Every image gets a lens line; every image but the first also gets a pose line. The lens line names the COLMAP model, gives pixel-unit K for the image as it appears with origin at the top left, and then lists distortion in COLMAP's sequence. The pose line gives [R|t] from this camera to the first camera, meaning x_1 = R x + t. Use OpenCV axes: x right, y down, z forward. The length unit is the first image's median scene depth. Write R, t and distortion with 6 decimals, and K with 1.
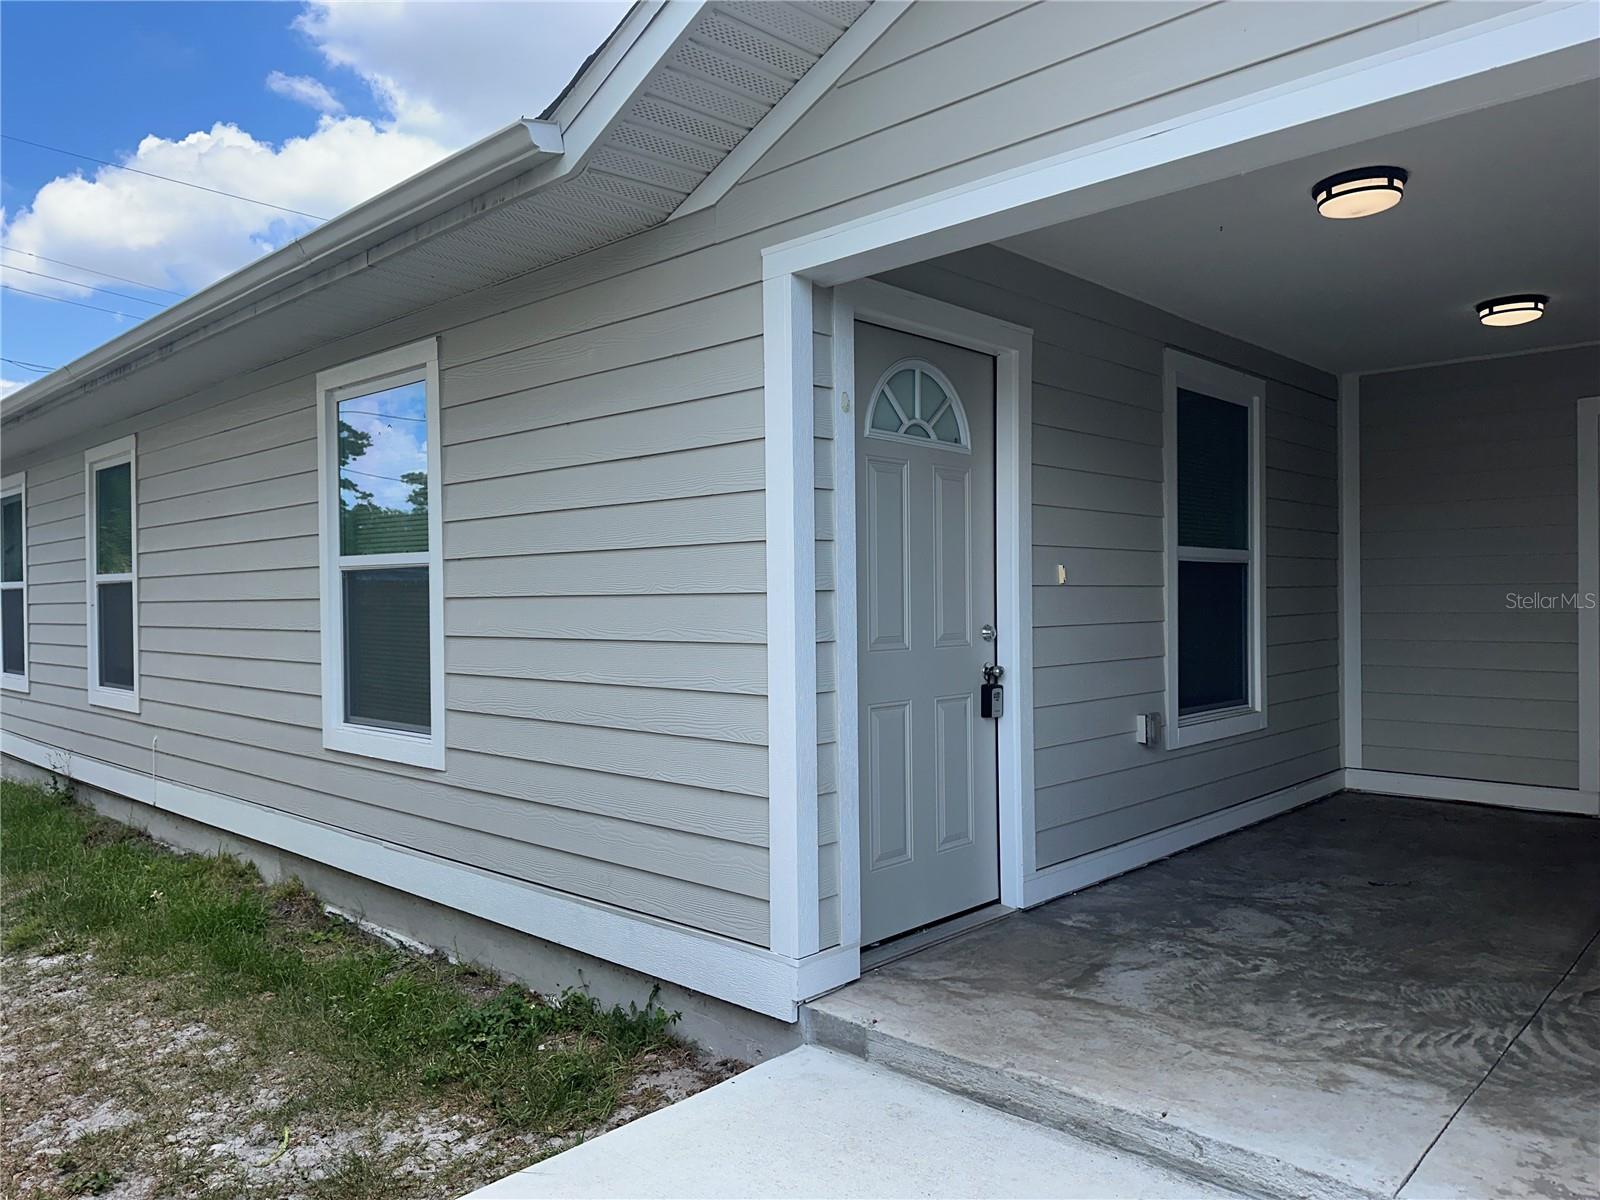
lens RADIAL K [[1144.0, 0, 800.0], [0, 1144.0, 600.0], [0, 0, 1]] dist [-0.040859, 0.004905]
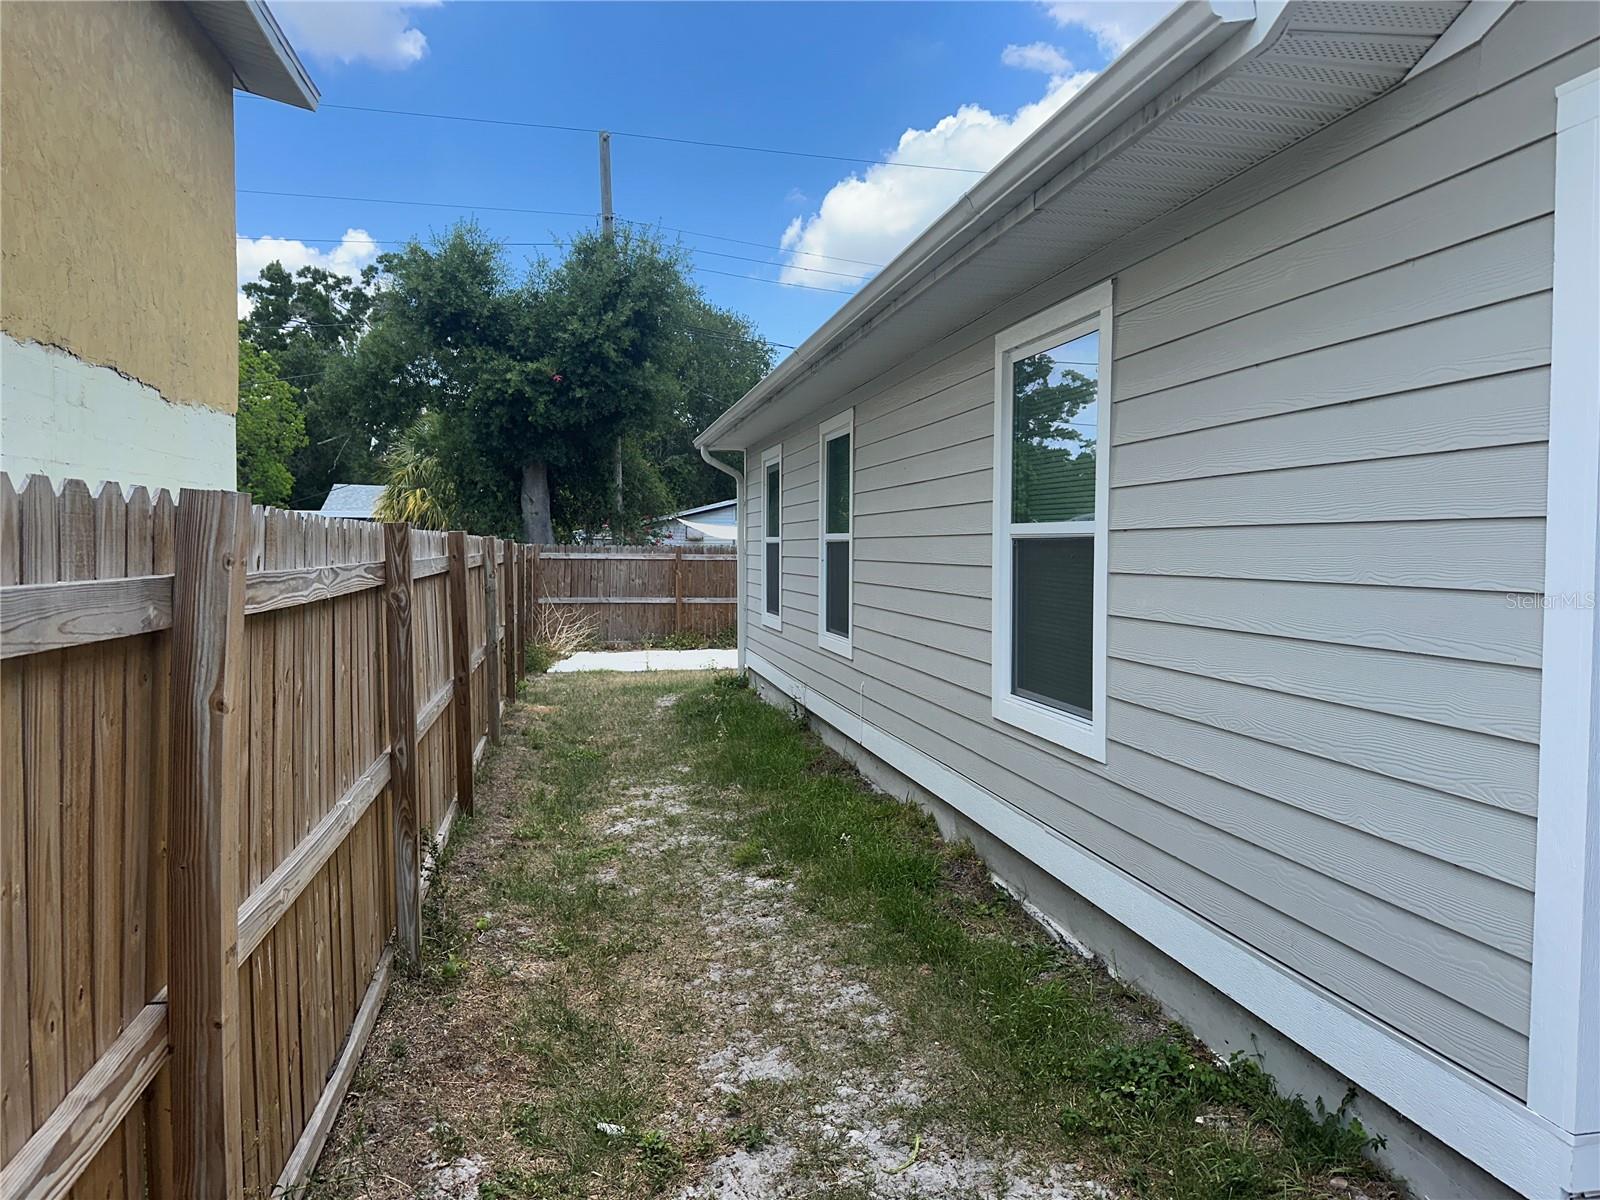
lens RADIAL K [[1098.2, 0, 800.0], [0, 1098.2, 600.0], [0, 0, 1]] dist [0.083111, -0.138657]
pose [[0.815543, 0.034910, -0.577643, -0.006916], [-0.003663, 0.998470, 0.055171, -0.030343], [0.578685, -0.042879, 0.814423, 0.155738]]
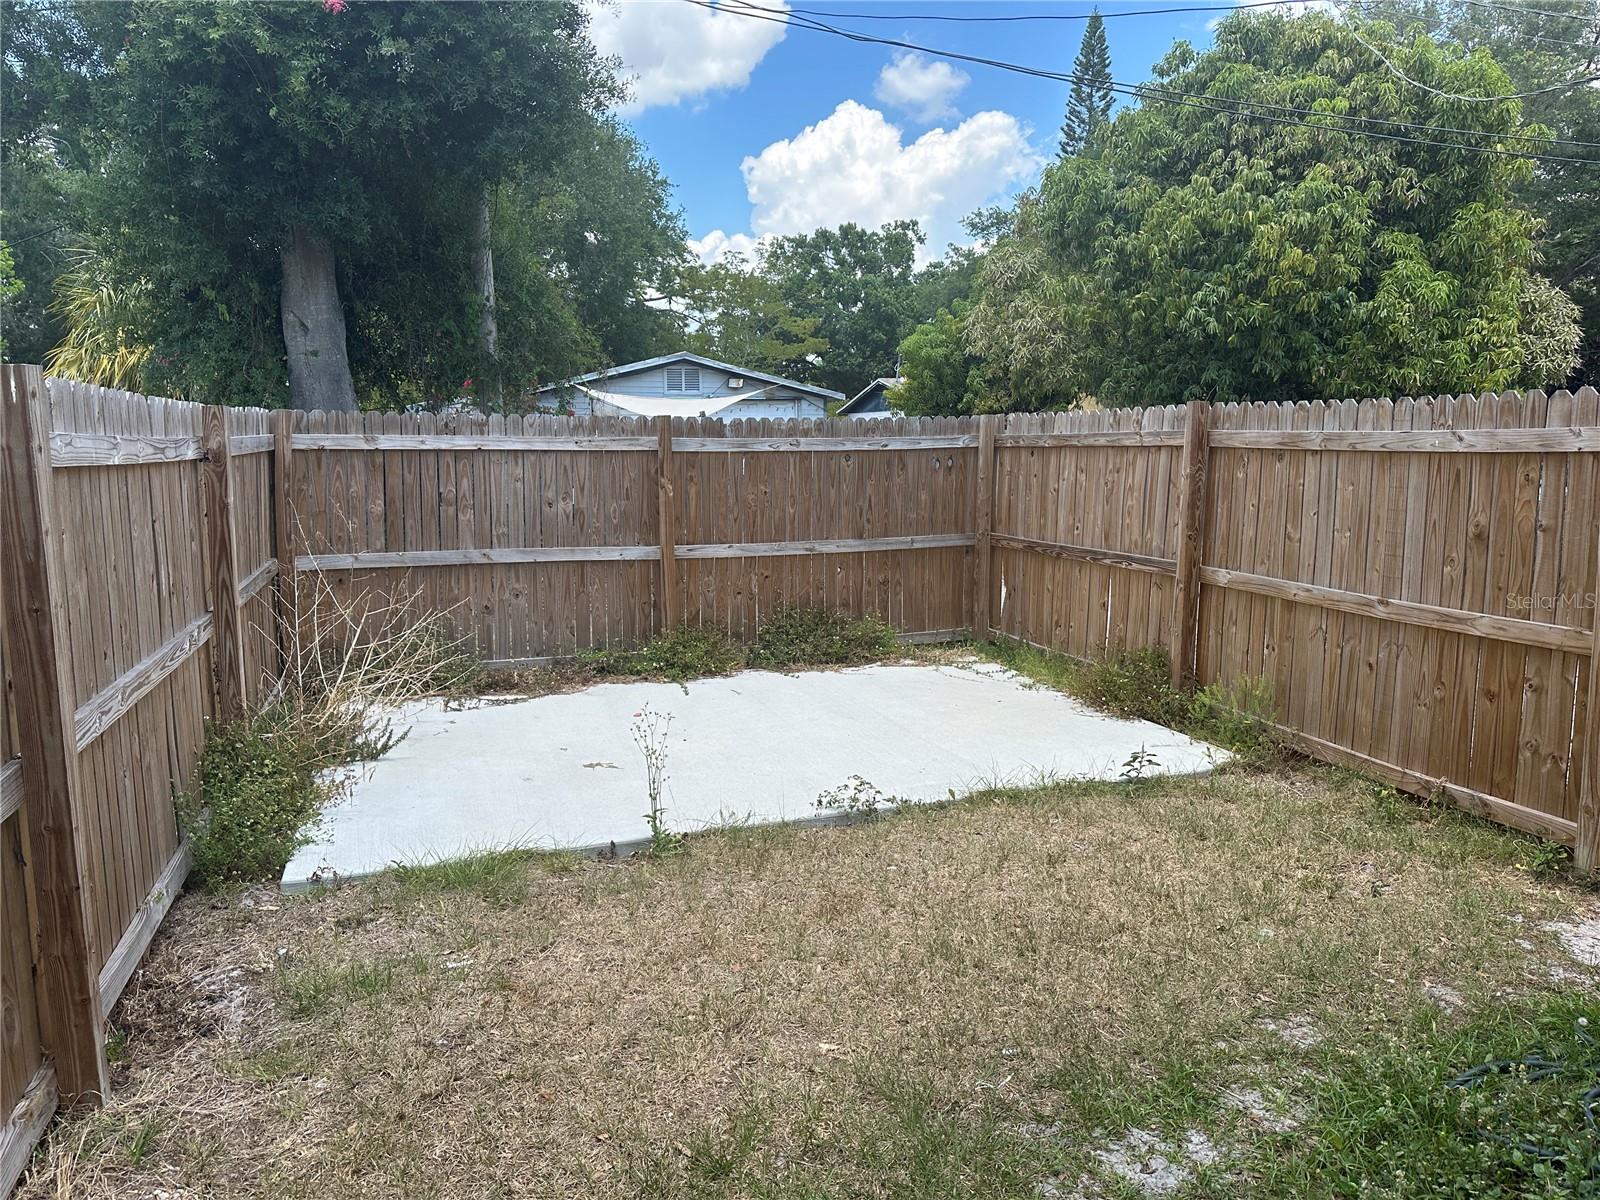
lens RADIAL K [[1098.2, 0, 800.0], [0, 1098.2, 600.0], [0, 0, 1]] dist [0.083111, -0.138657]
pose [[0.881426, 0.073858, -0.466512, -0.938248], [-0.000423, 0.987821, 0.155593, -0.008616], [0.472322, -0.136946, 0.870722, 1.053933]]
